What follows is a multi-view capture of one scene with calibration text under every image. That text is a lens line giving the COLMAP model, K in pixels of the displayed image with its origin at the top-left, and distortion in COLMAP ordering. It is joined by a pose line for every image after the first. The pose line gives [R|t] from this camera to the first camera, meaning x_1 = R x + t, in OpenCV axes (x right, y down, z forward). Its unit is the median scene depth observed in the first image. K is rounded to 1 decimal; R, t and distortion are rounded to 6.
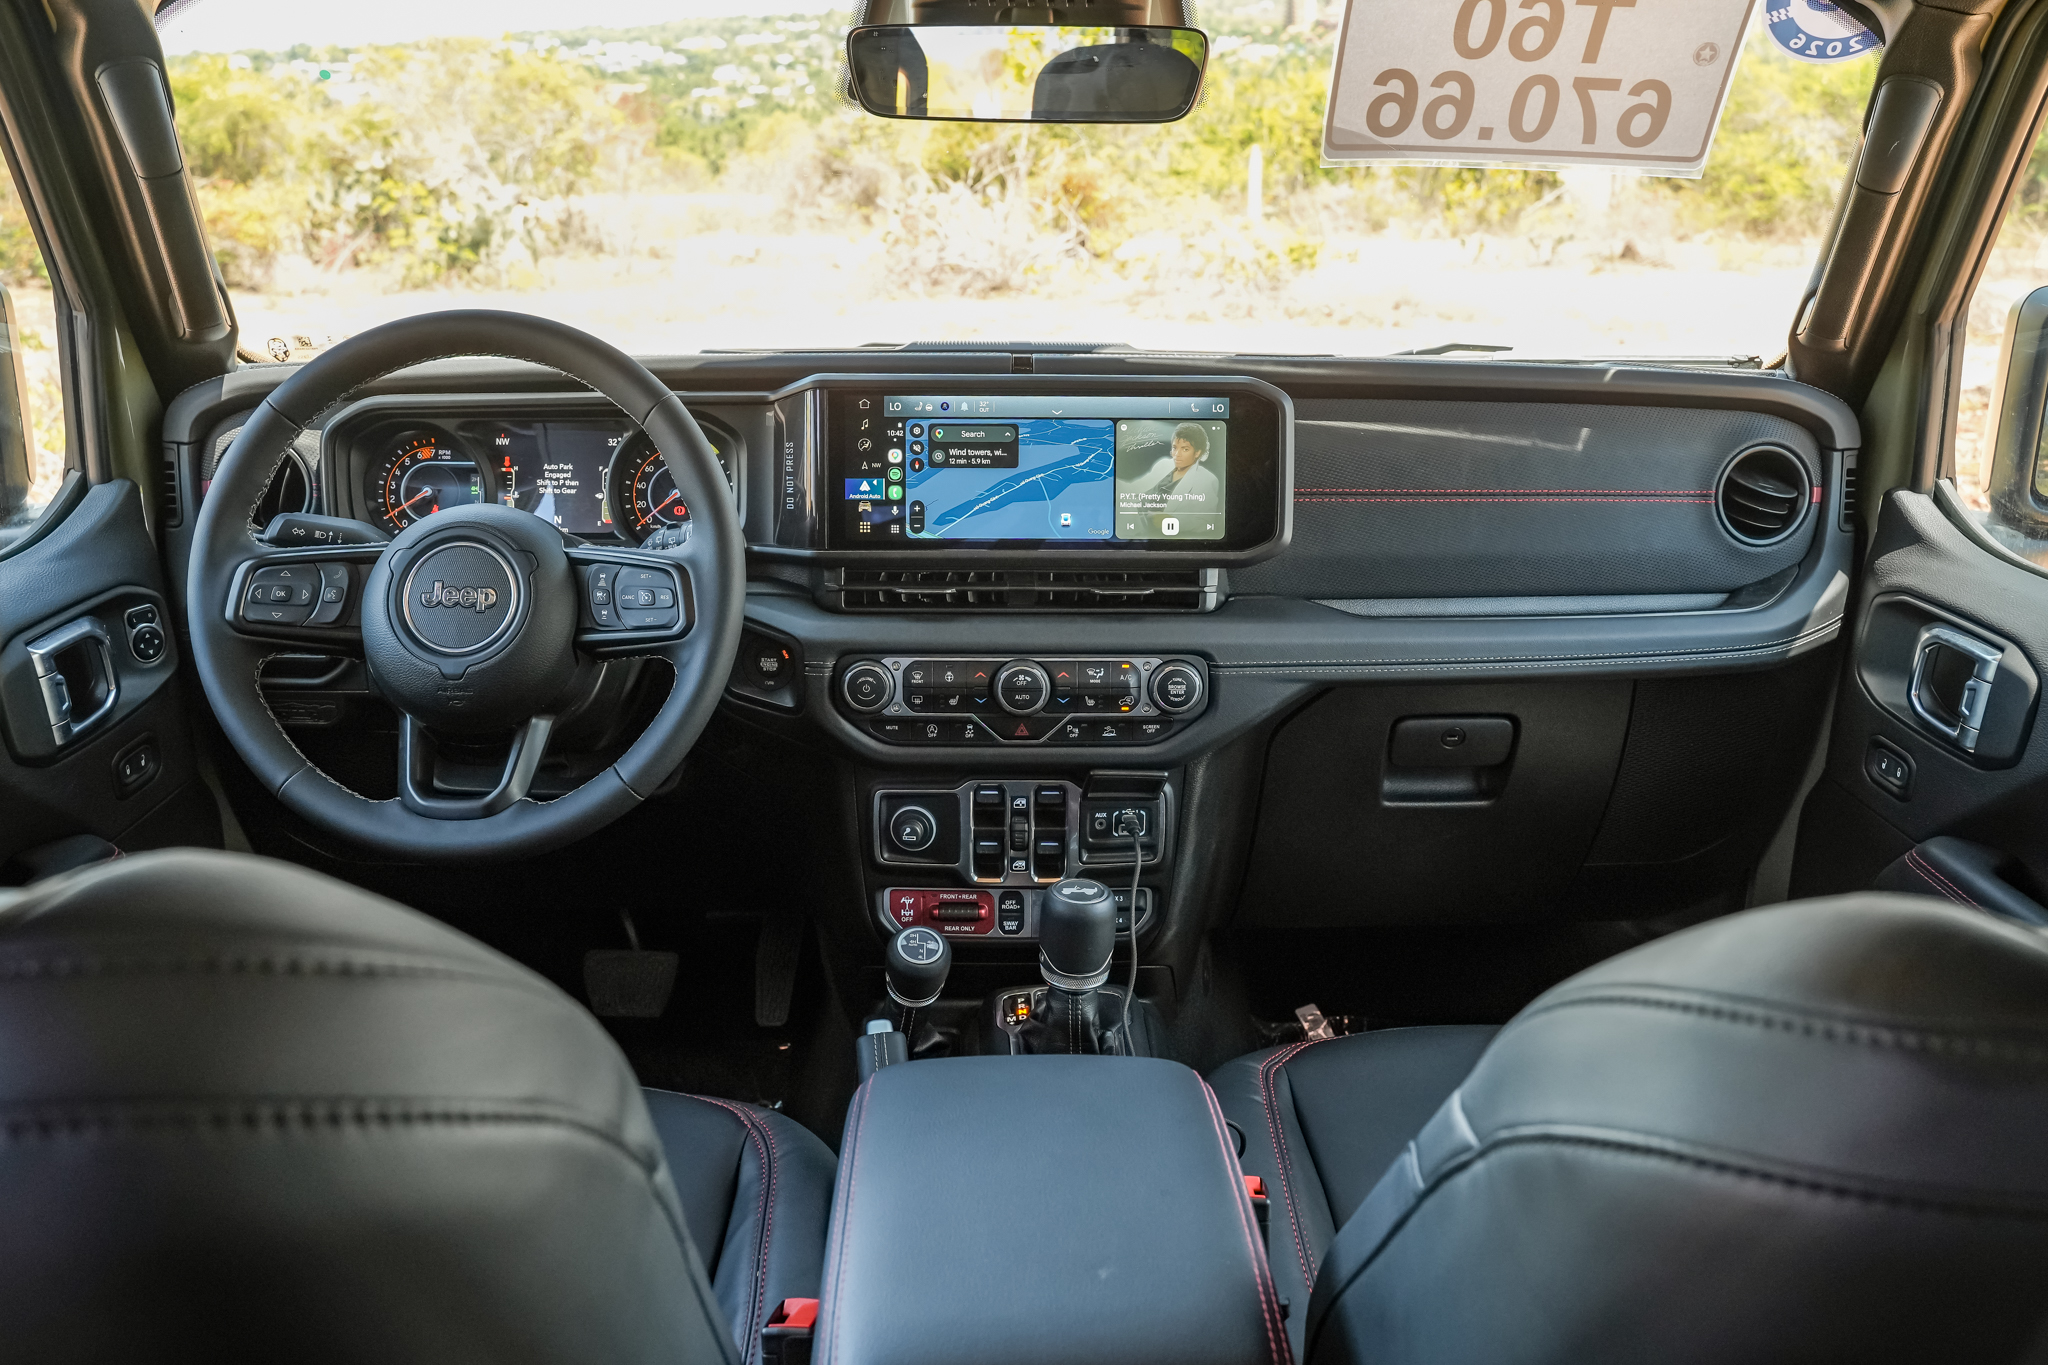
lens RADIAL K [[1629.3, 0, 1034.3], [0, 1629.3, 667.7], [0, 0, 1]] dist [-0.097581, 0.004605]
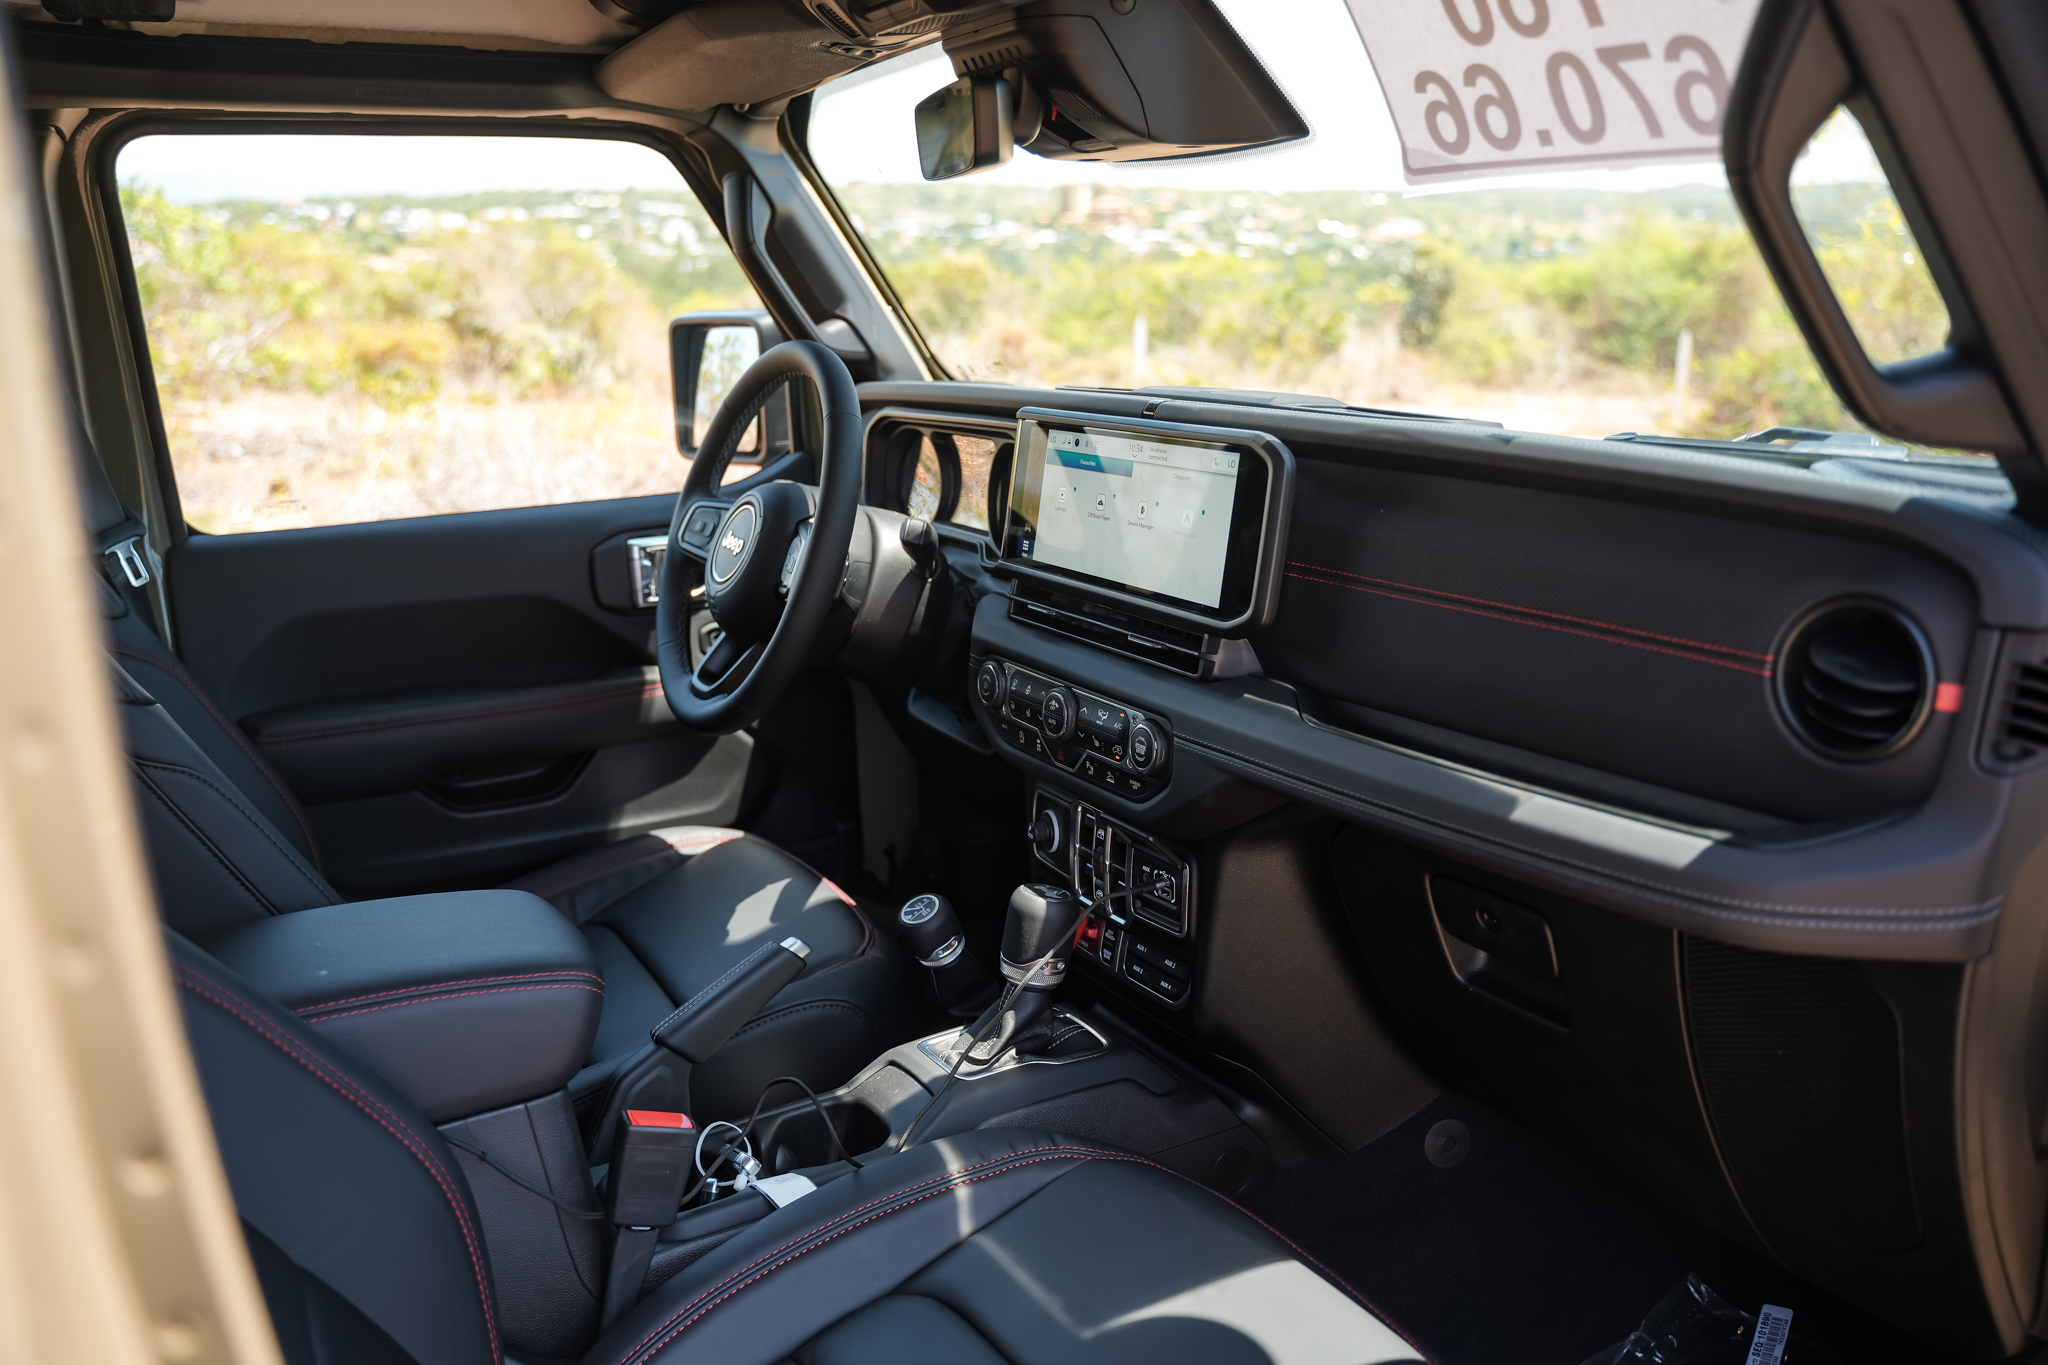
lens RADIAL K [[1629.3, 0, 1023.6], [0, 1629.3, 682.3], [0, 0, 1]] dist [-0.097581, 0.004605]
pose [[0.481114, 0.192720, -0.855212, 0.850914], [-0.219970, 0.970866, 0.095035, -0.099115], [0.848612, 0.142398, 0.509490, 0.435089]]
